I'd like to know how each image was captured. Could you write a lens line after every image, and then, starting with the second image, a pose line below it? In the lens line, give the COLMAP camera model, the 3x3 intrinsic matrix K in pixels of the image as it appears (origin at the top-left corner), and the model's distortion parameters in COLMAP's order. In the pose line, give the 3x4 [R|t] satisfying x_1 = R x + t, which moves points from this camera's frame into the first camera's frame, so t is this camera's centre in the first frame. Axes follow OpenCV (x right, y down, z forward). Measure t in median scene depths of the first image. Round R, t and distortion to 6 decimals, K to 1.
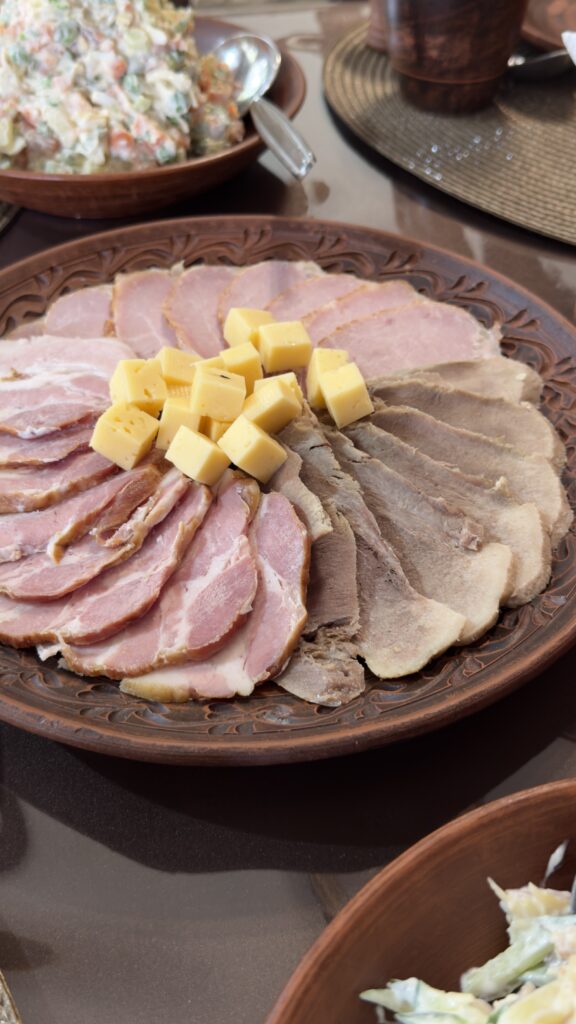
lens RADIAL K [[1020.8, 0, 304.9], [0, 1020.8, 516.9], [0, 0, 1]] dist [0.143529, -0.329350]
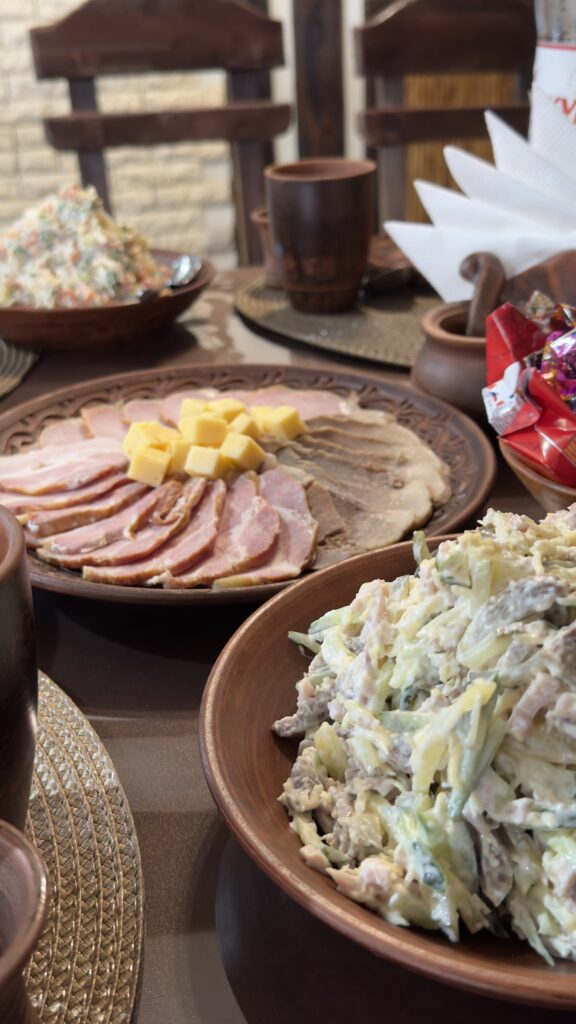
lens RADIAL K [[1020.8, 0, 304.9], [0, 1020.8, 516.9], [0, 0, 1]] dist [0.143529, -0.329350]
pose [[0.945194, -0.191235, 0.264645, -0.379330], [0.263183, 0.925936, -0.270882, 0.449579], [-0.193242, 0.325686, 0.925520, -0.353678]]
